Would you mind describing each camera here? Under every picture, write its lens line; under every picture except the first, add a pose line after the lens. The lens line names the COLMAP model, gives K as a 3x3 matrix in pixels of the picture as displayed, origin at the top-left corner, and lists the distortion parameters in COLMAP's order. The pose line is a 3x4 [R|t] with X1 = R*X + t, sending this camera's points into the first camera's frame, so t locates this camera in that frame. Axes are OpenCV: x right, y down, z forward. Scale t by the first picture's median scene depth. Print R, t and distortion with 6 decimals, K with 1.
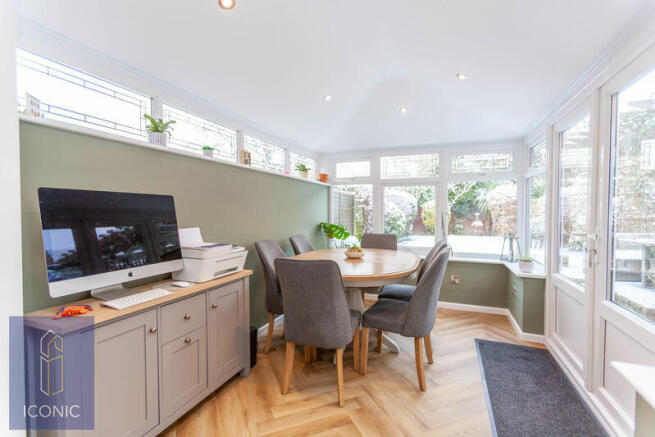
lens RADIAL K [[297.2, 0, 327.8], [0, 297.2, 219.0], [0, 0, 1]] dist [0.021689, 0.000301]
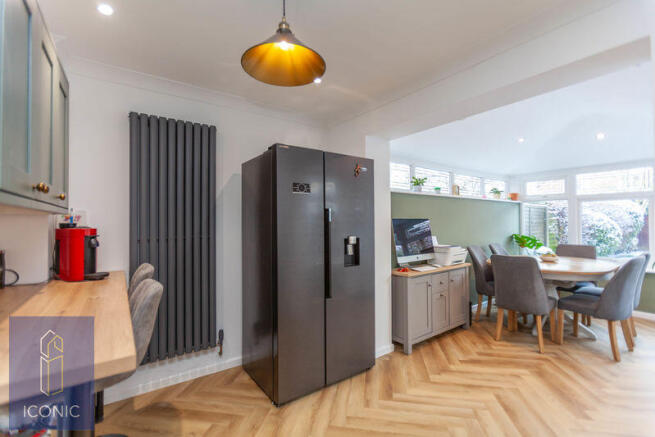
lens RADIAL K [[297.2, 0, 329.8], [0, 297.2, 219.0], [0, 0, 1]] dist [0.021689, 0.000301]
pose [[0.861352, -0.013808, -0.507821, -0.072920], [-0.003766, 0.999429, -0.033564, -0.009377], [0.507994, 0.030823, 0.860809, -0.689842]]
